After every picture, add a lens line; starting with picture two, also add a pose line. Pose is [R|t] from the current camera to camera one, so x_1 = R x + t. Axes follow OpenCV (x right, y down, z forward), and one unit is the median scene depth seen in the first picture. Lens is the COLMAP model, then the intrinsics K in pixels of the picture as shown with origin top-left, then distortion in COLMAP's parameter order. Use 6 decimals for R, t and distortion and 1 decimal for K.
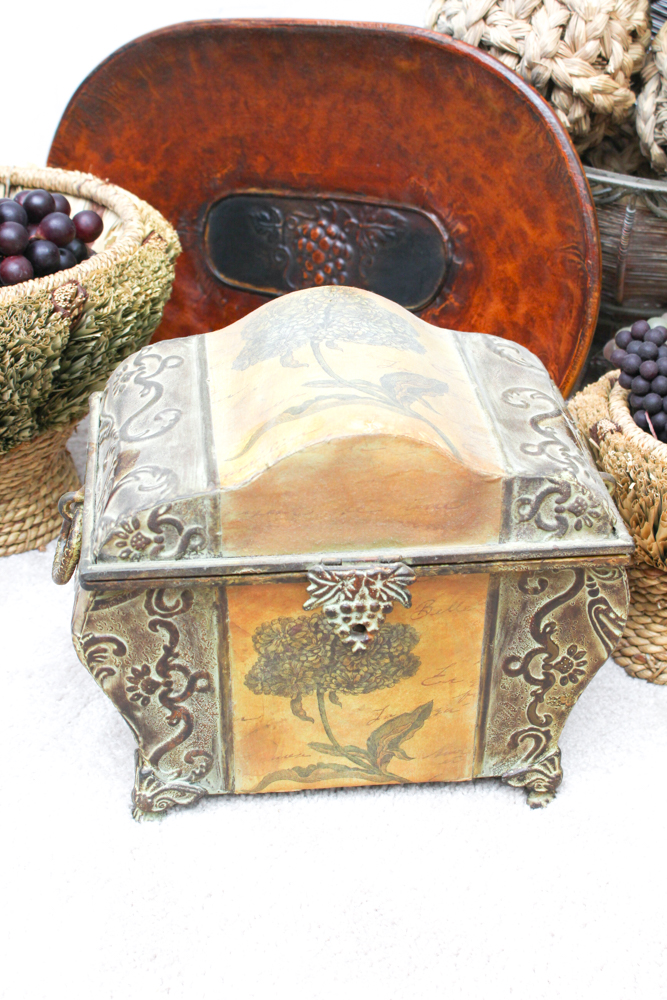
lens RADIAL K [[1412.5, 0, 334.4], [0, 1412.5, 504.0], [0, 0, 1]] dist [-0.034281, 0.000000]
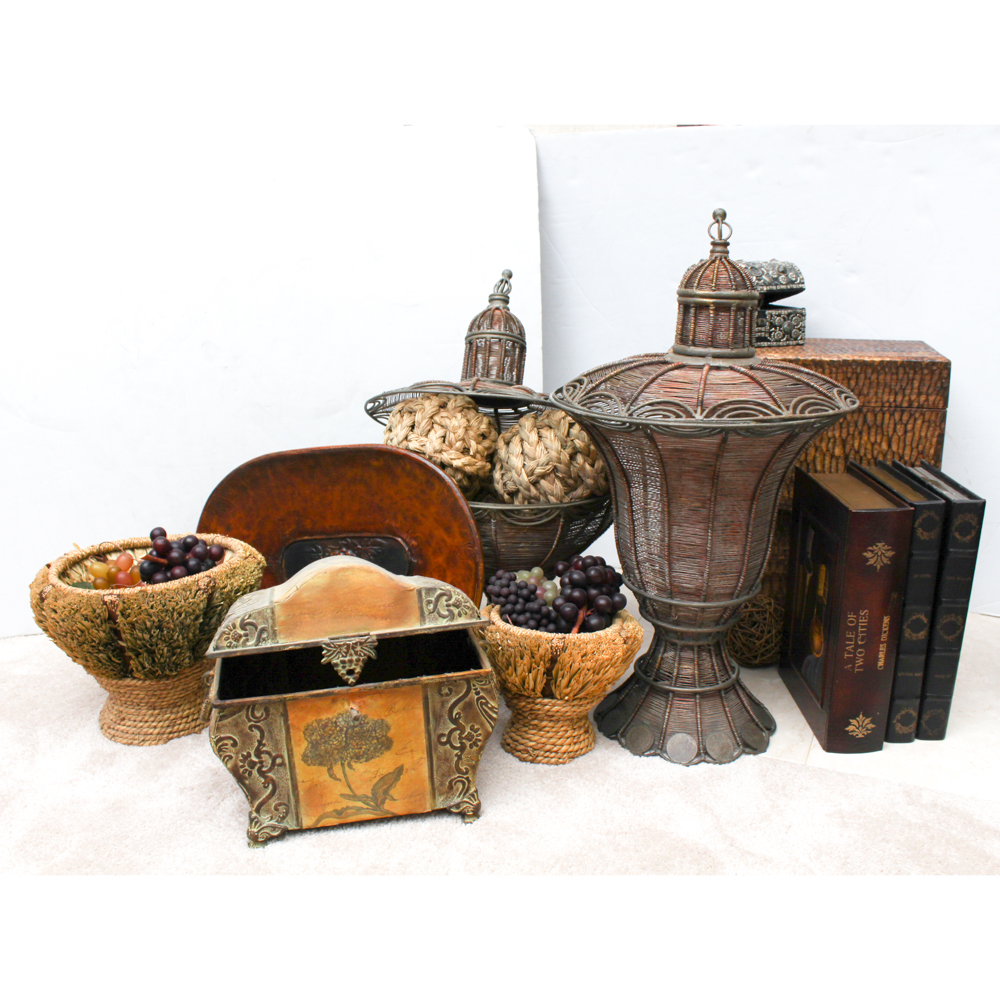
lens RADIAL K [[932.2, 0, 448.4], [0, 932.2, 494.5], [0, 0, 1]] dist [-0.131126, 0.000000]
pose [[0.994240, -0.086209, 0.063679, 0.072154], [0.102188, 0.941660, -0.320678, 0.176696], [-0.032318, 0.325338, 0.945045, -0.249121]]
